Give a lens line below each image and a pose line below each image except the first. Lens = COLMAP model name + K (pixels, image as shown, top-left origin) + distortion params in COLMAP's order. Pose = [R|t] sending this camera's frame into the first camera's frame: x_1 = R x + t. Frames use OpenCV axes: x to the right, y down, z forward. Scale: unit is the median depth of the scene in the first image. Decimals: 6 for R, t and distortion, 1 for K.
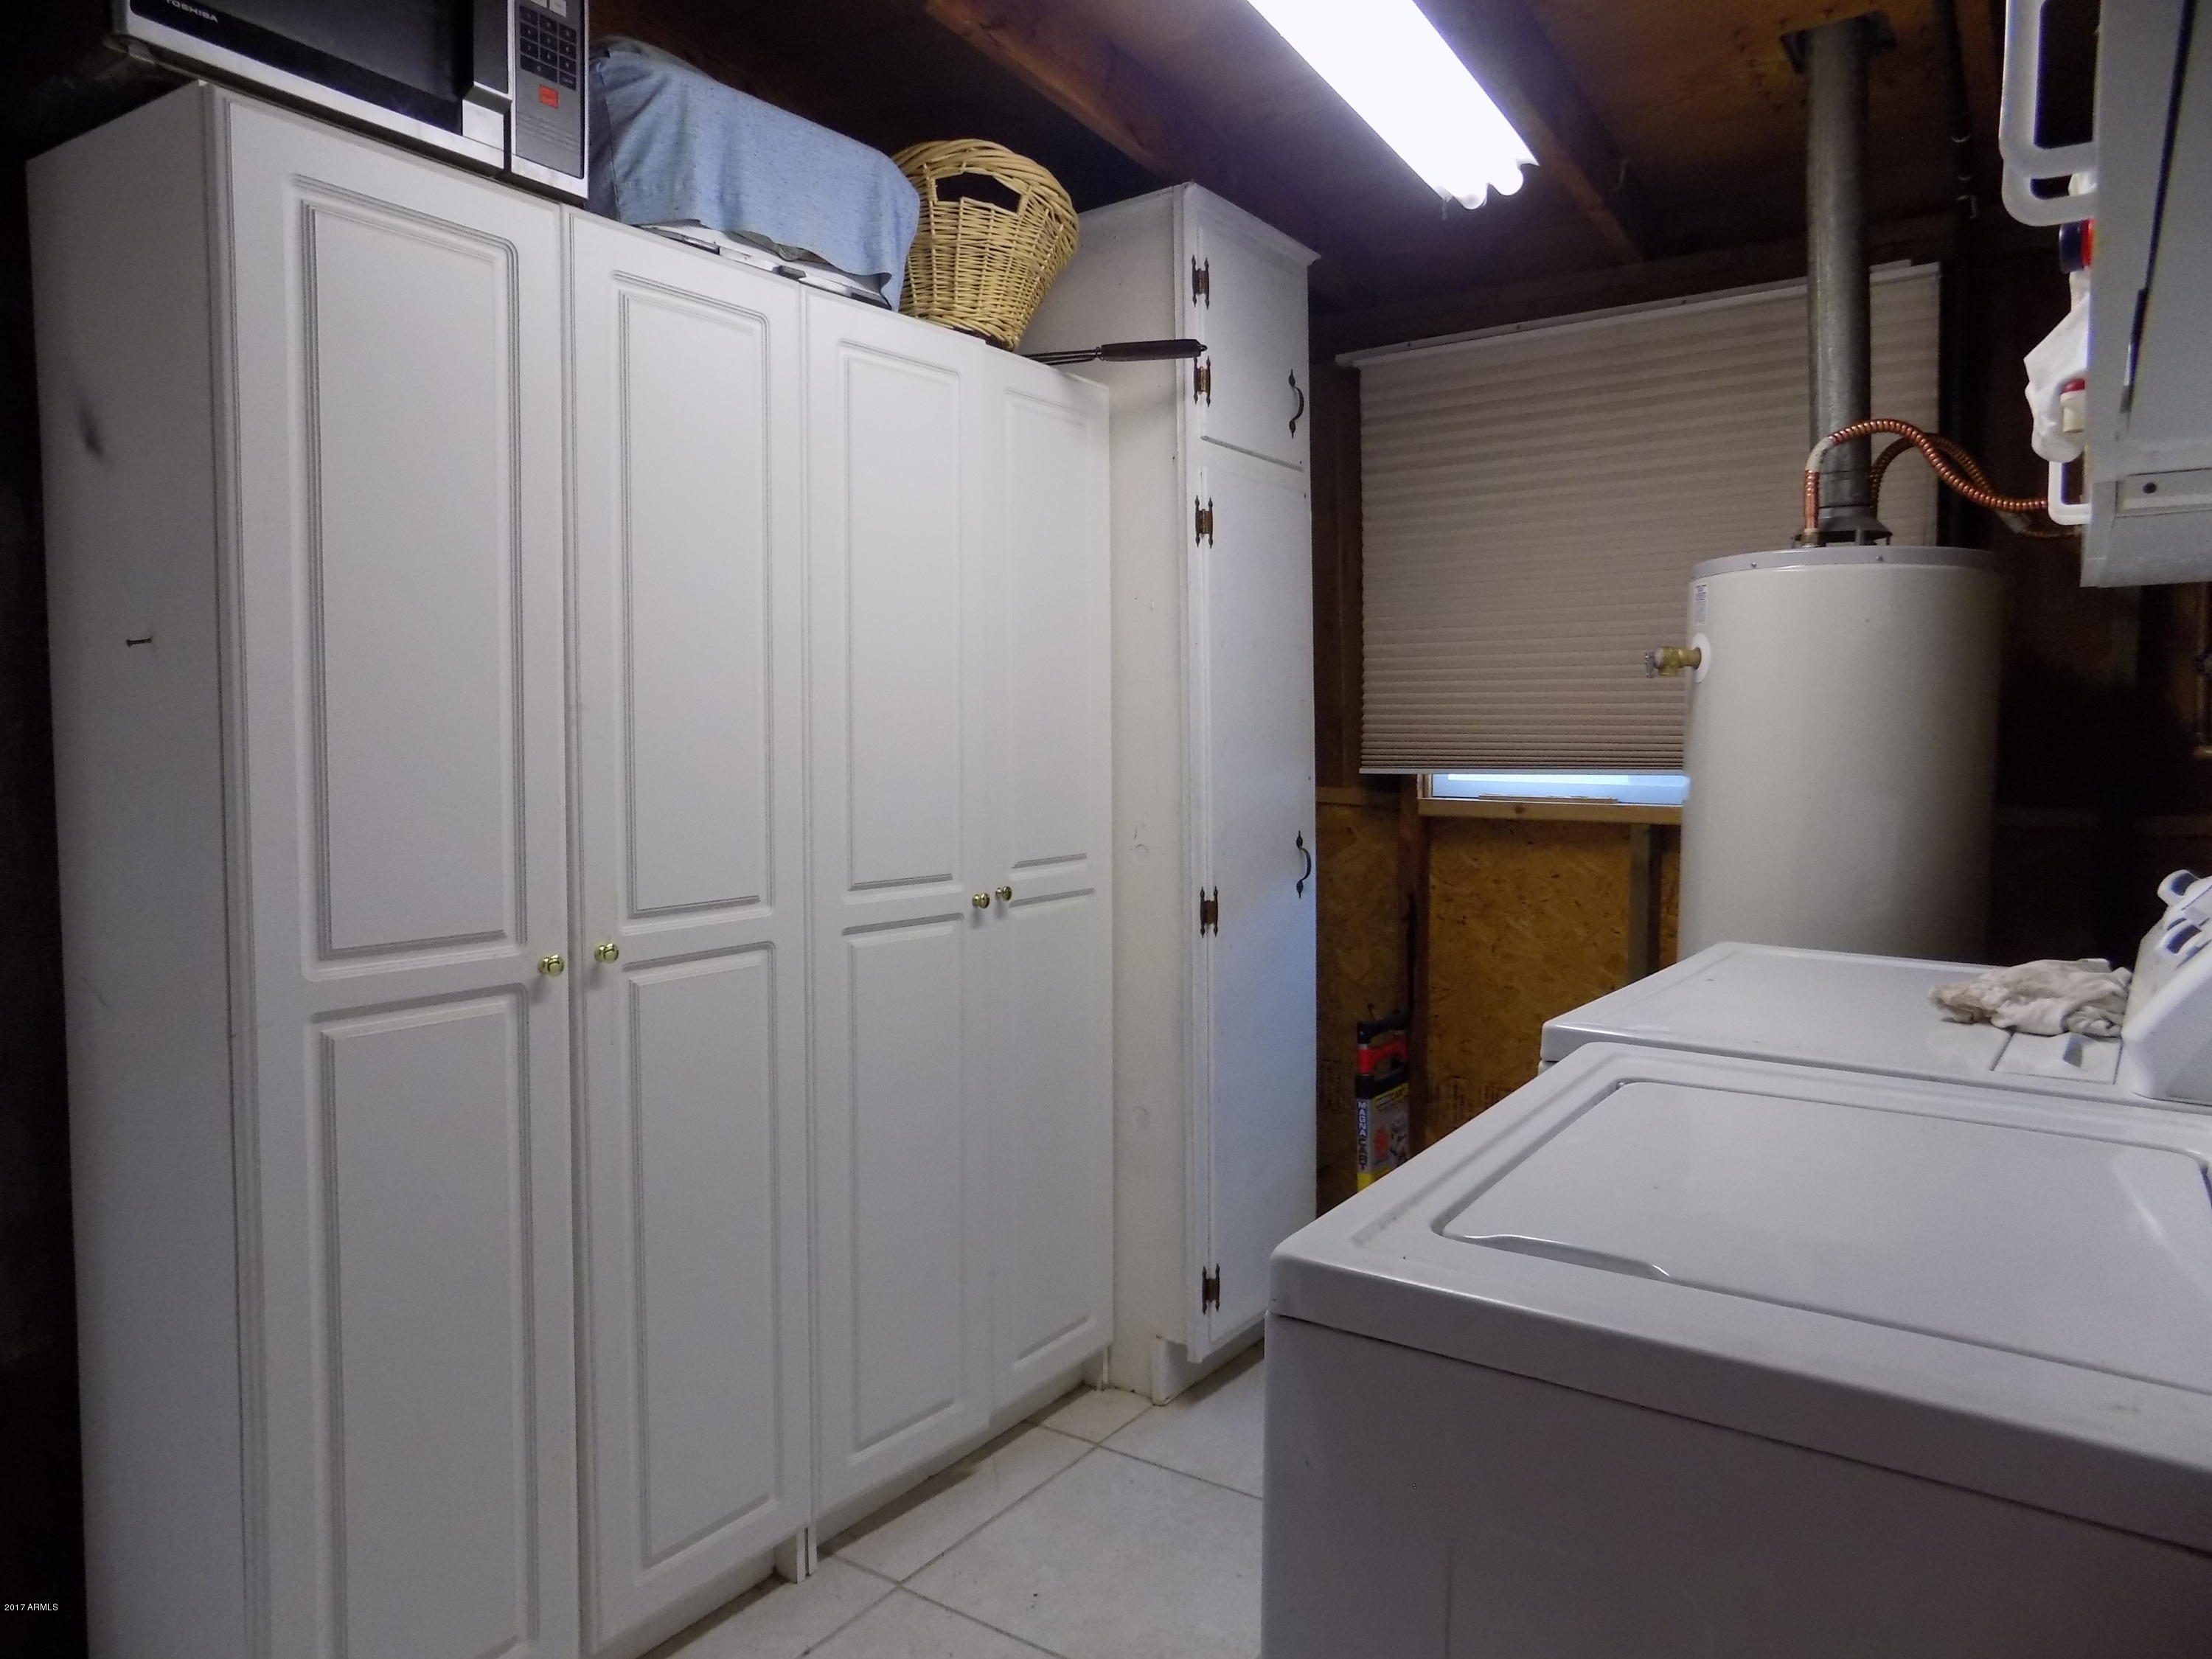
lens RADIAL K [[1498.8, 0, 1096.1], [0, 1498.8, 843.3], [0, 0, 1]] dist [-0.064499, 0.063419]
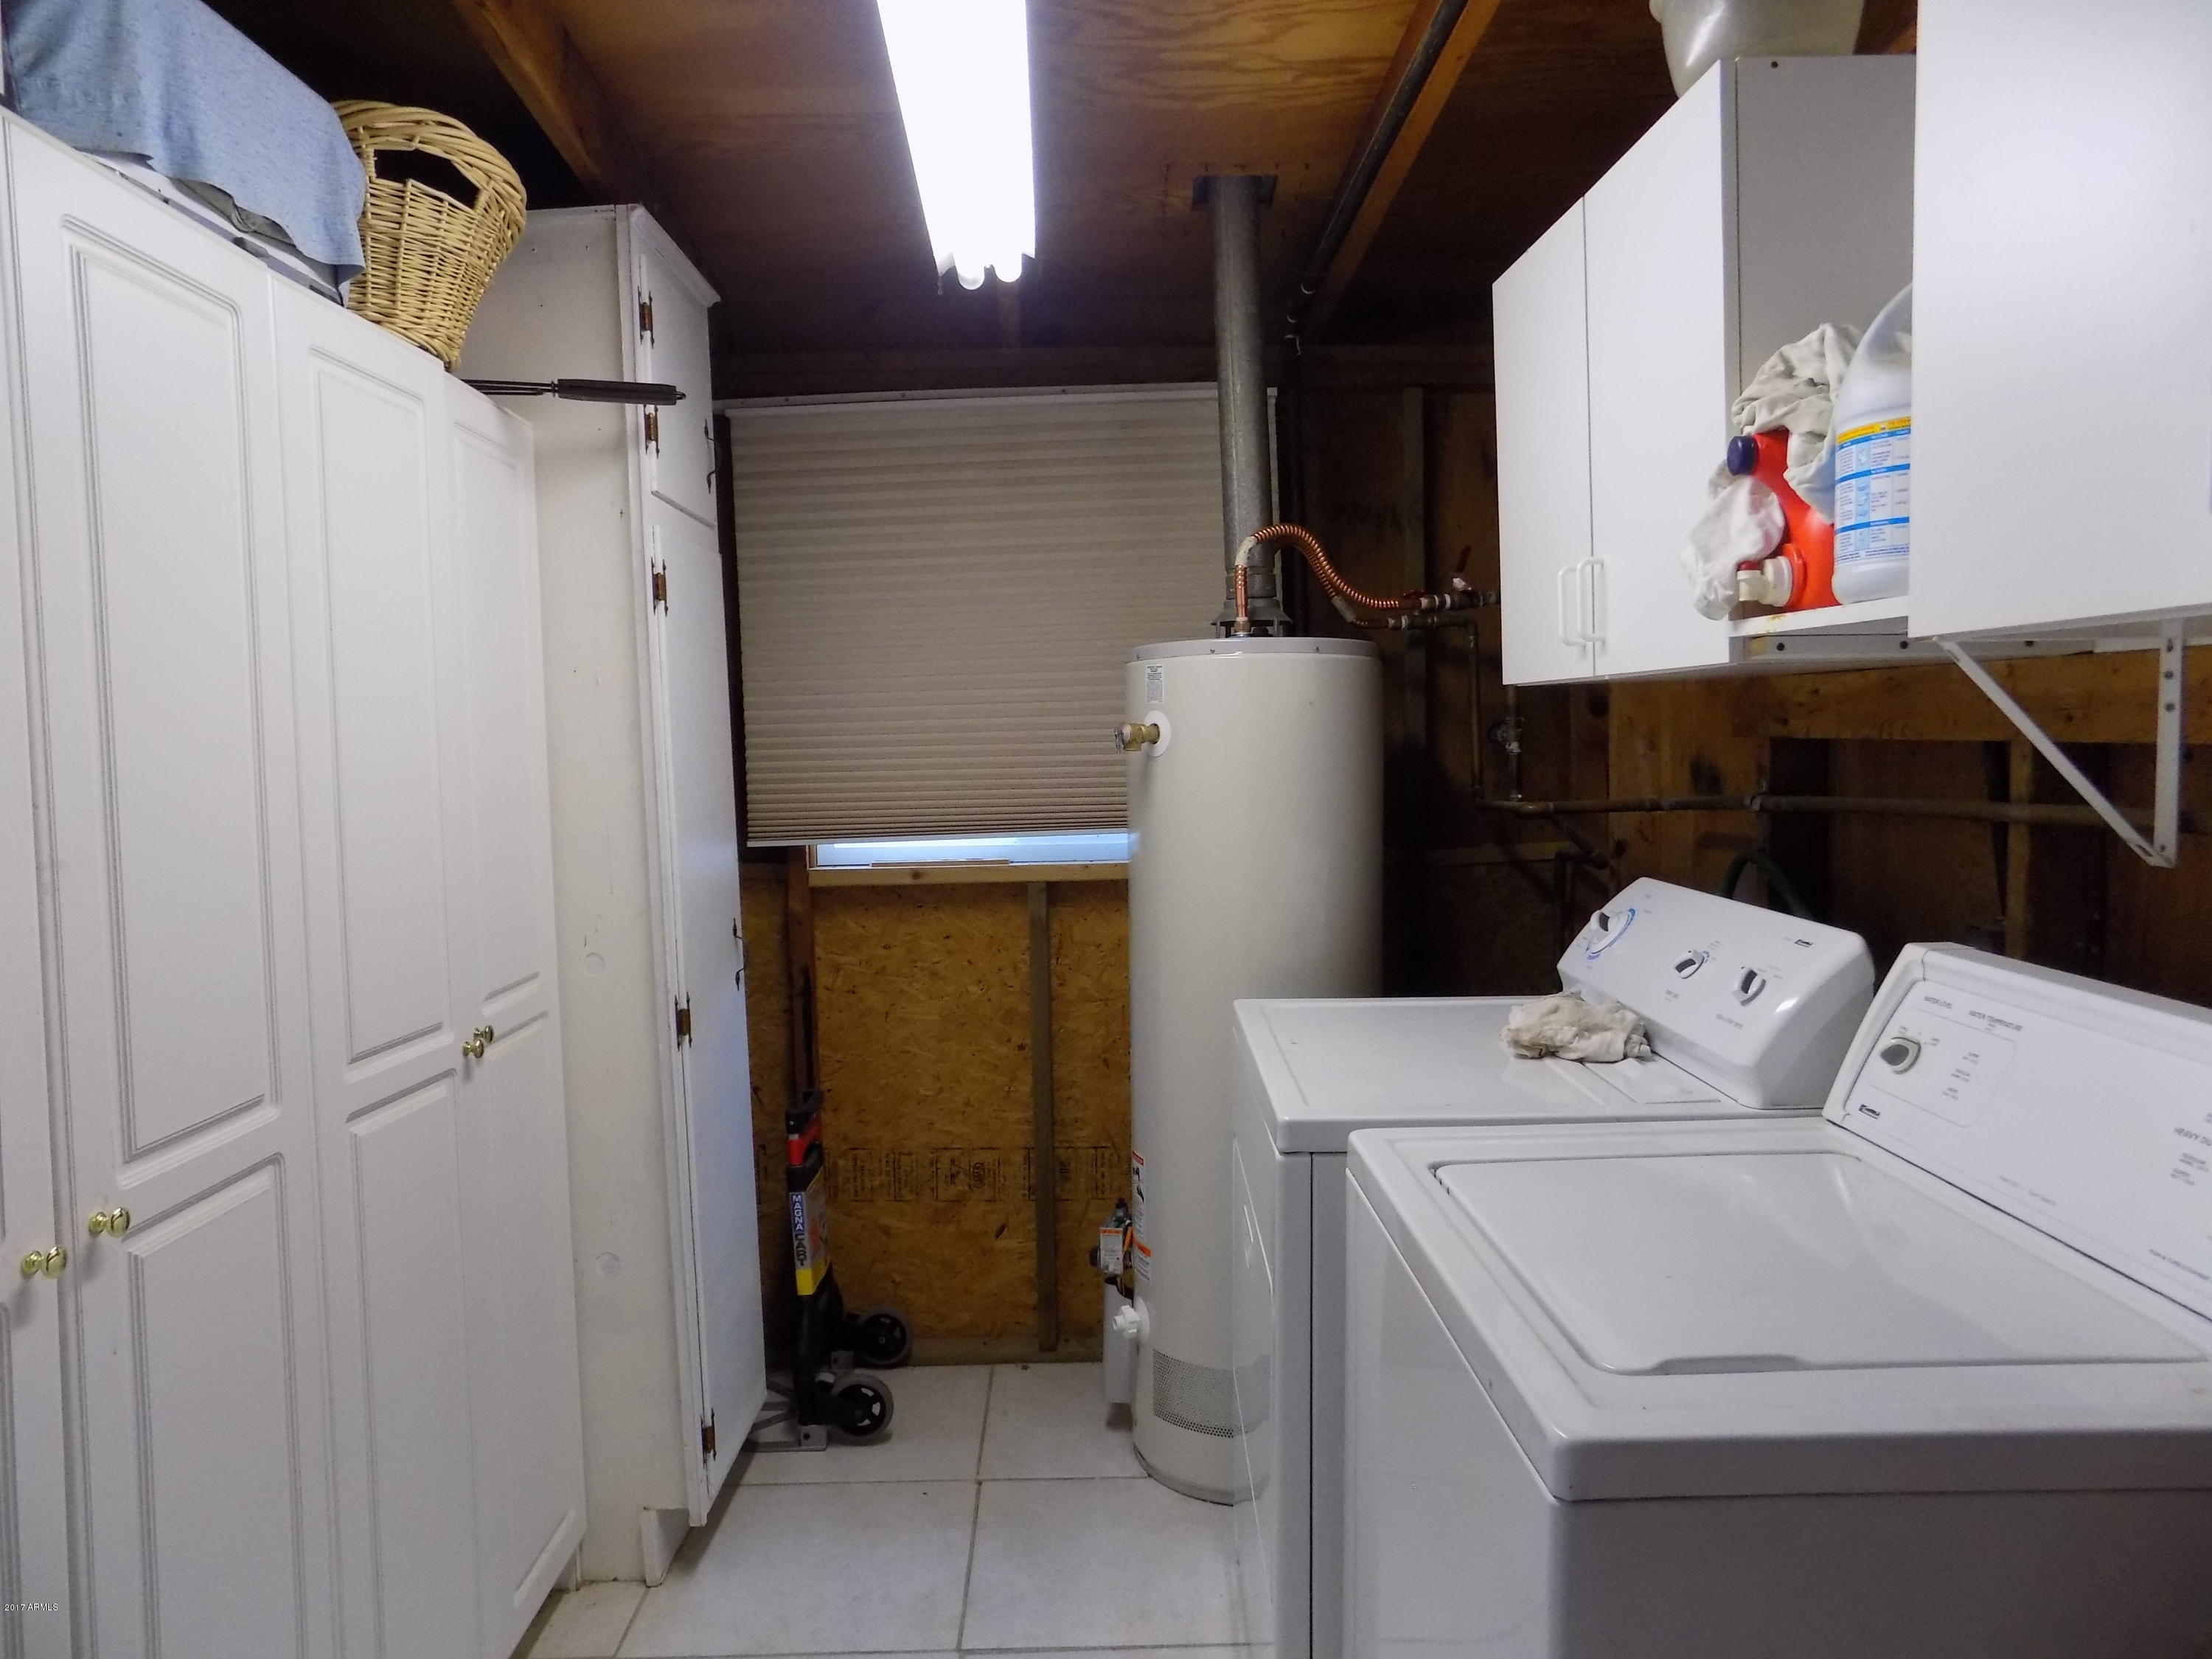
lens RADIAL K [[1498.8, 0, 1107.5], [0, 1498.8, 841.9], [0, 0, 1]] dist [-0.064499, 0.063419]
pose [[0.813394, -0.056851, 0.578928, -0.252504], [0.066037, 0.997804, 0.005203, -0.054394], [-0.577952, 0.033999, 0.815362, 0.137237]]
